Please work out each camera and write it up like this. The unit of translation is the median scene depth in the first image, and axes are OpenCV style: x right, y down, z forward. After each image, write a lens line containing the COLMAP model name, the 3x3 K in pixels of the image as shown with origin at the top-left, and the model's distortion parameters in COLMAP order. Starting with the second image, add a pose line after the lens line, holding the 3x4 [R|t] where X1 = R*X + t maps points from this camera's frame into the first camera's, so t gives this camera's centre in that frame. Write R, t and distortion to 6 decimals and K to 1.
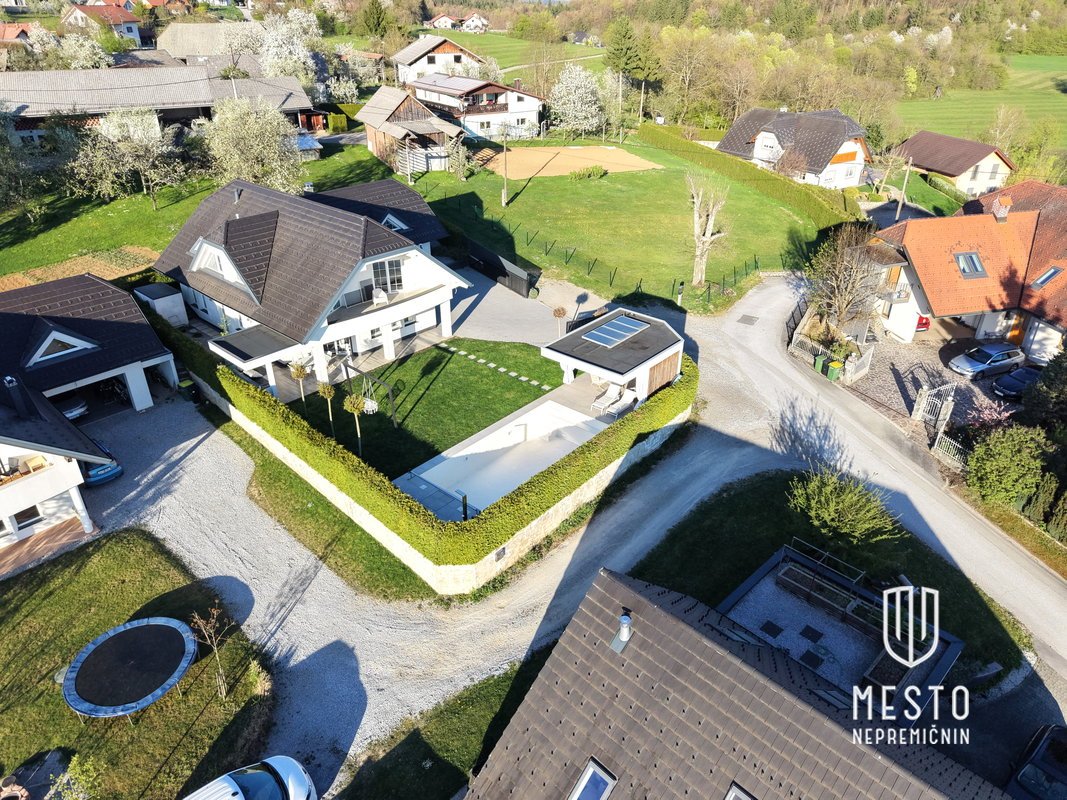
lens RADIAL K [[683.3, 0, 536.3], [0, 683.3, 432.0], [0, 0, 1]] dist [0.043230, -0.124262]
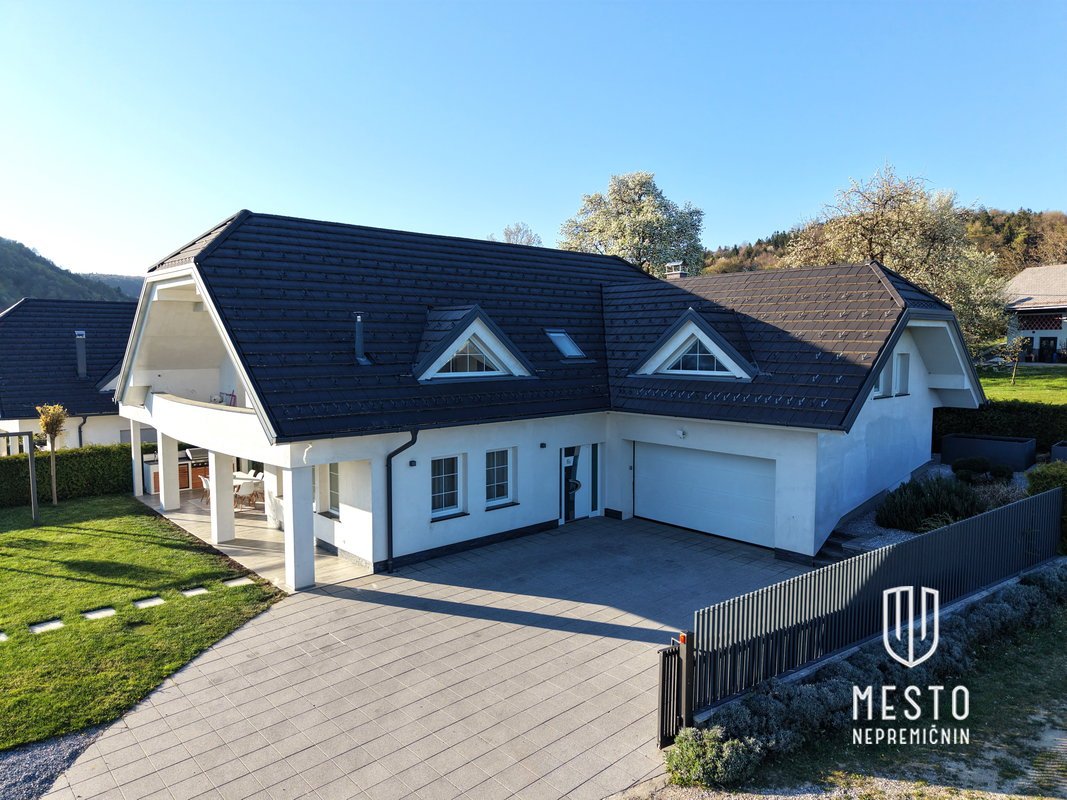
lens RADIAL K [[714.9, 0, 528.5], [0, 714.9, 399.3], [0, 0, 1]] dist [0.020334, -0.015506]
pose [[-0.103997, 0.087133, -0.990754, 0.145260], [-0.527020, 0.839976, 0.129192, -0.243346], [0.843466, 0.535583, -0.041434, 0.814309]]
